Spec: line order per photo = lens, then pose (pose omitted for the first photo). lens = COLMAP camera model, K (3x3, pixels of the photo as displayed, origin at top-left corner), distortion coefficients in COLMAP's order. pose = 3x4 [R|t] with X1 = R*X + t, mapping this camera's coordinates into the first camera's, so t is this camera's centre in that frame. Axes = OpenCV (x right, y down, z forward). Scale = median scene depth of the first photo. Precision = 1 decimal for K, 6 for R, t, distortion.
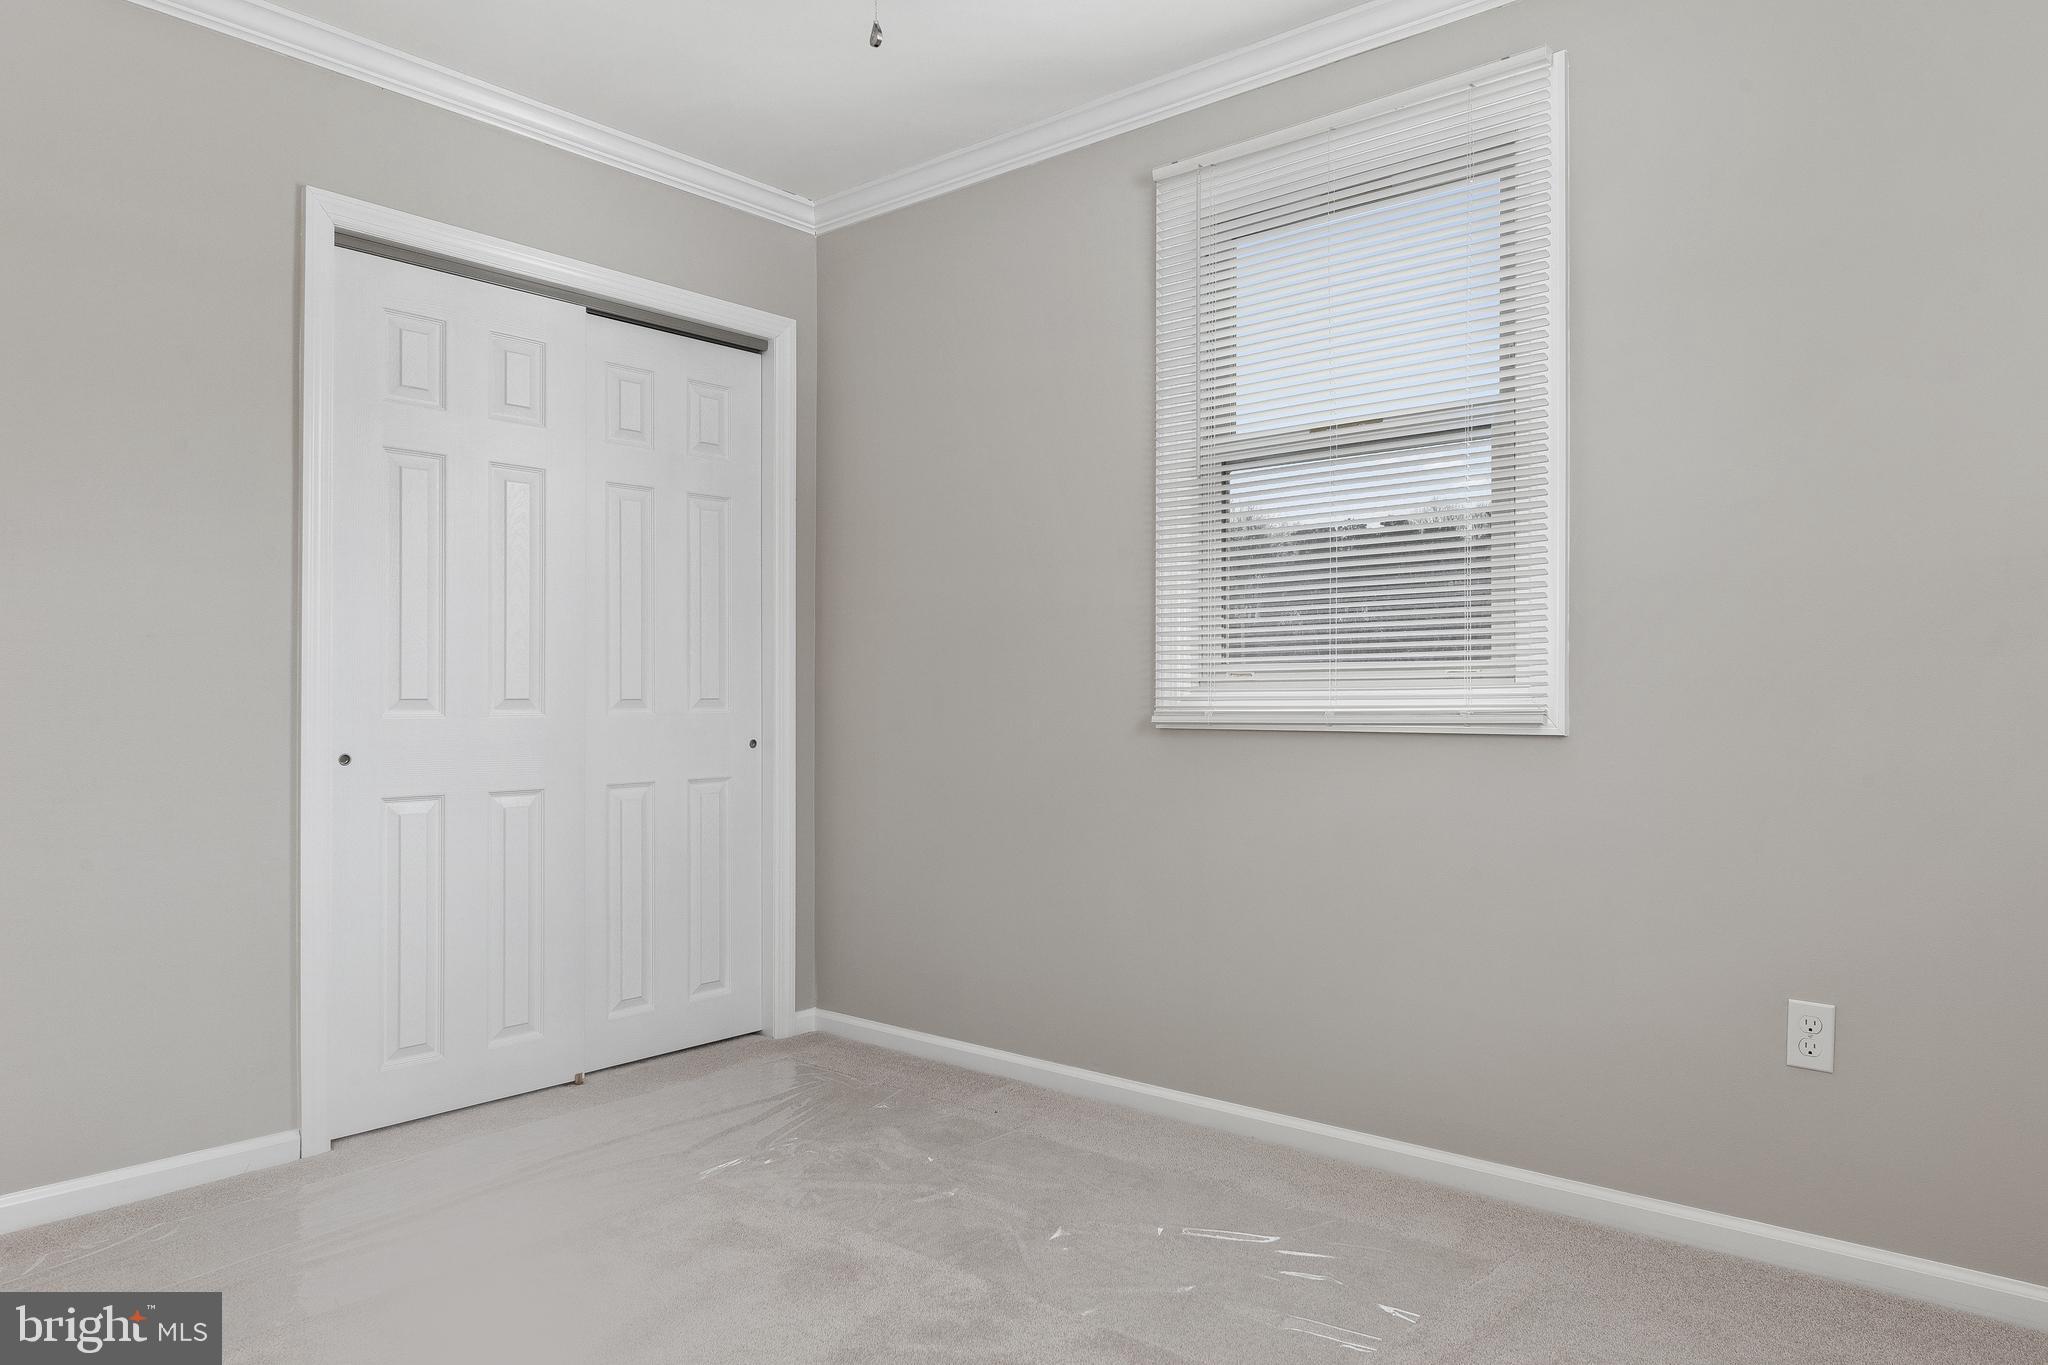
lens RADIAL K [[1333.6, 0, 1021.4], [0, 1333.6, 672.2], [0, 0, 1]] dist [-0.001094, -0.000651]
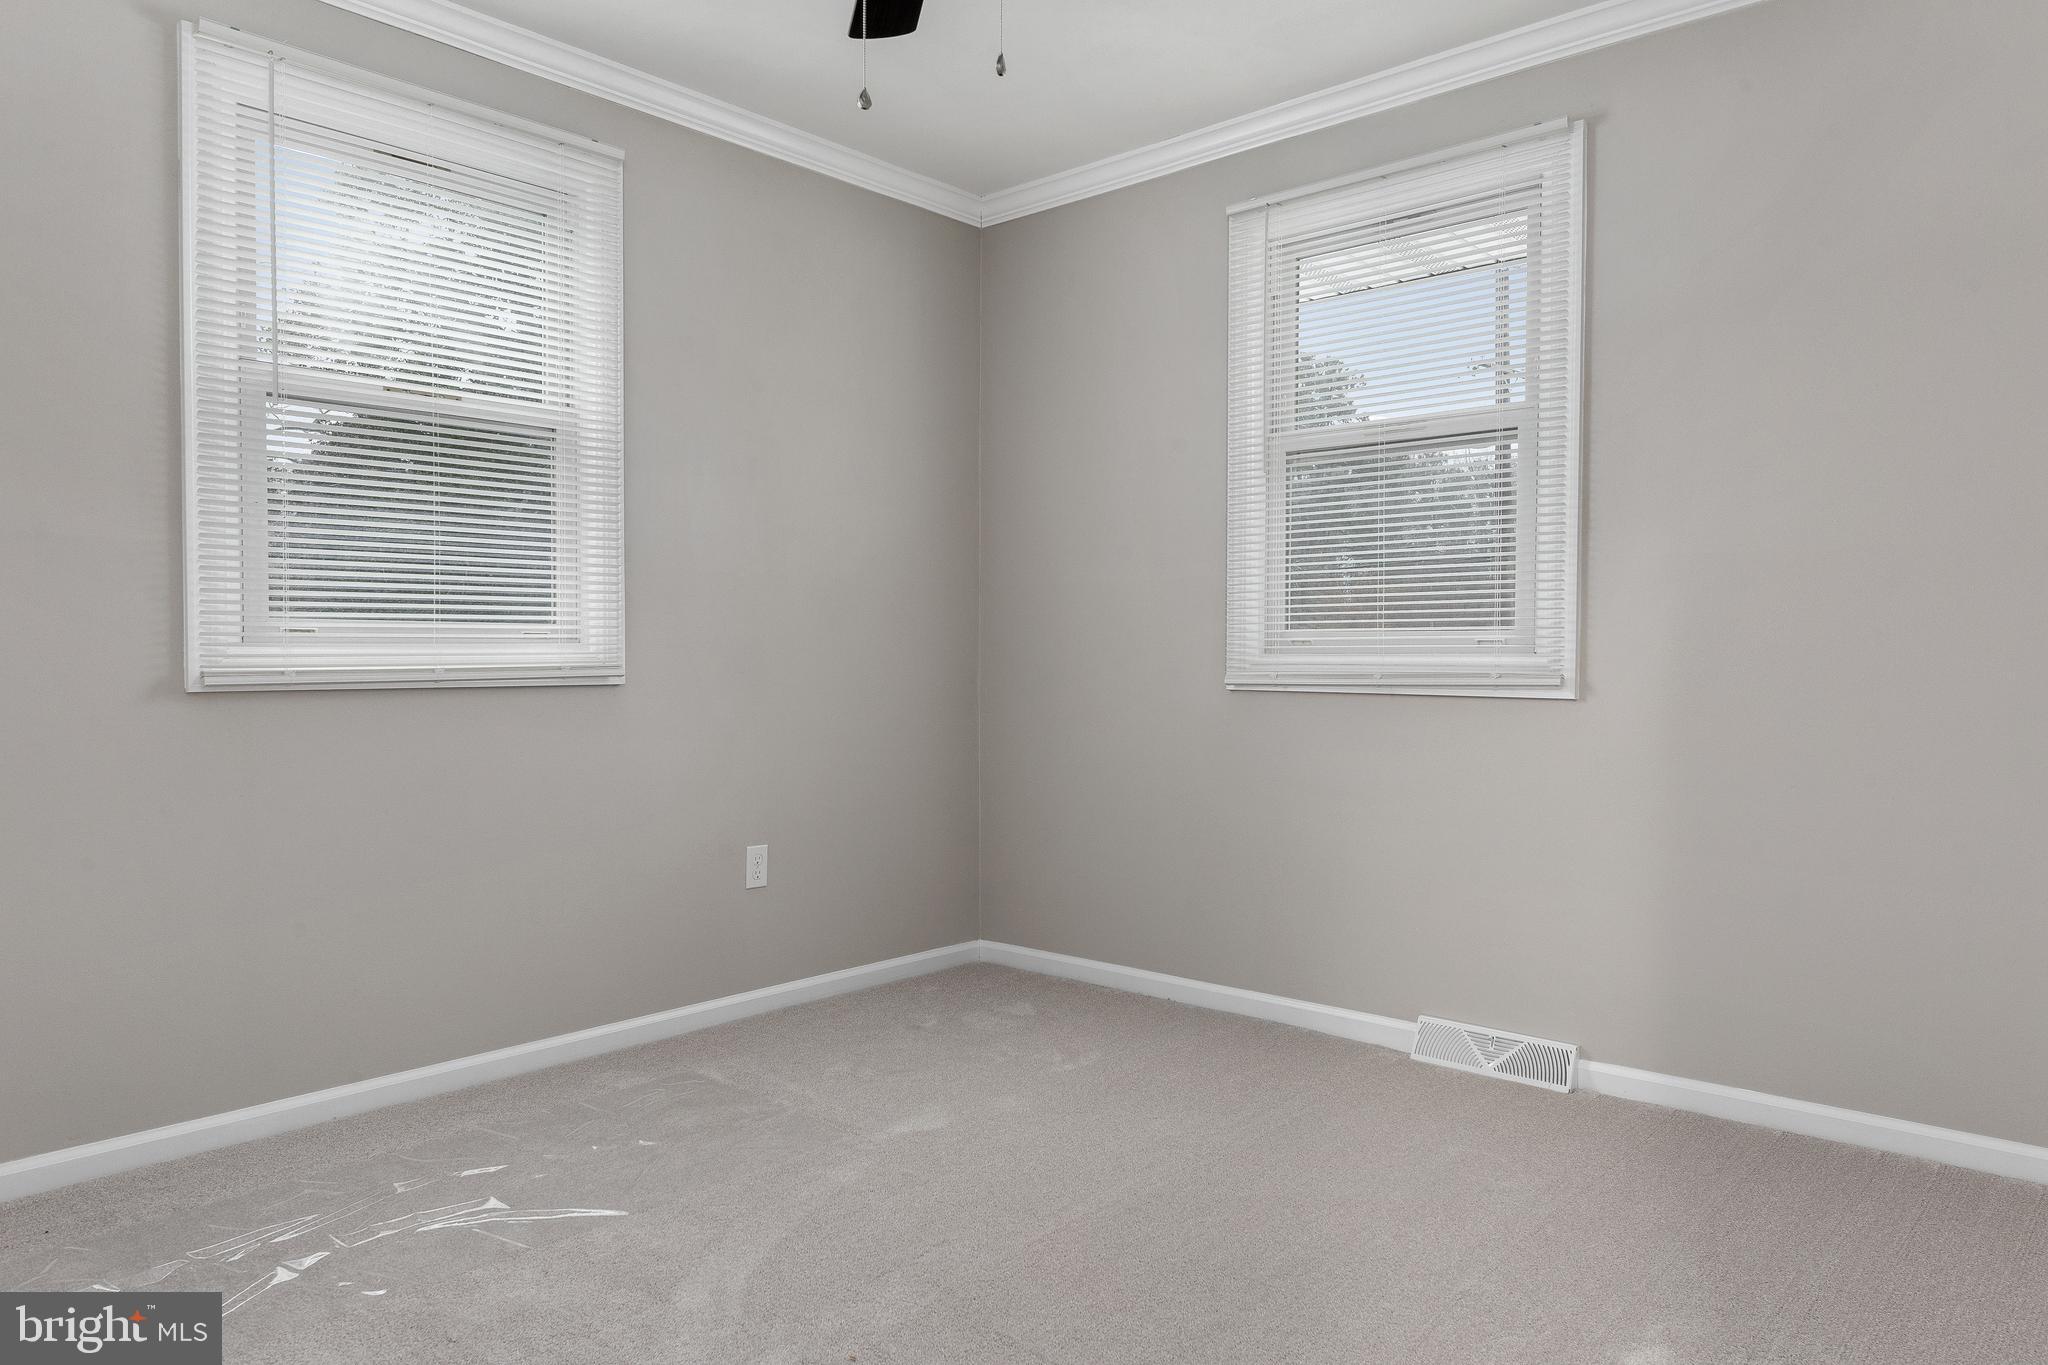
lens RADIAL K [[1333.6, 0, 1027.8], [0, 1333.6, 691.9], [0, 0, 1]] dist [-0.001094, -0.000651]
pose [[0.058546, -0.032220, 0.997765, -0.917447], [-0.019491, 0.999252, 0.033412, 0.004223], [-0.998094, -0.021403, 0.057874, 0.558319]]
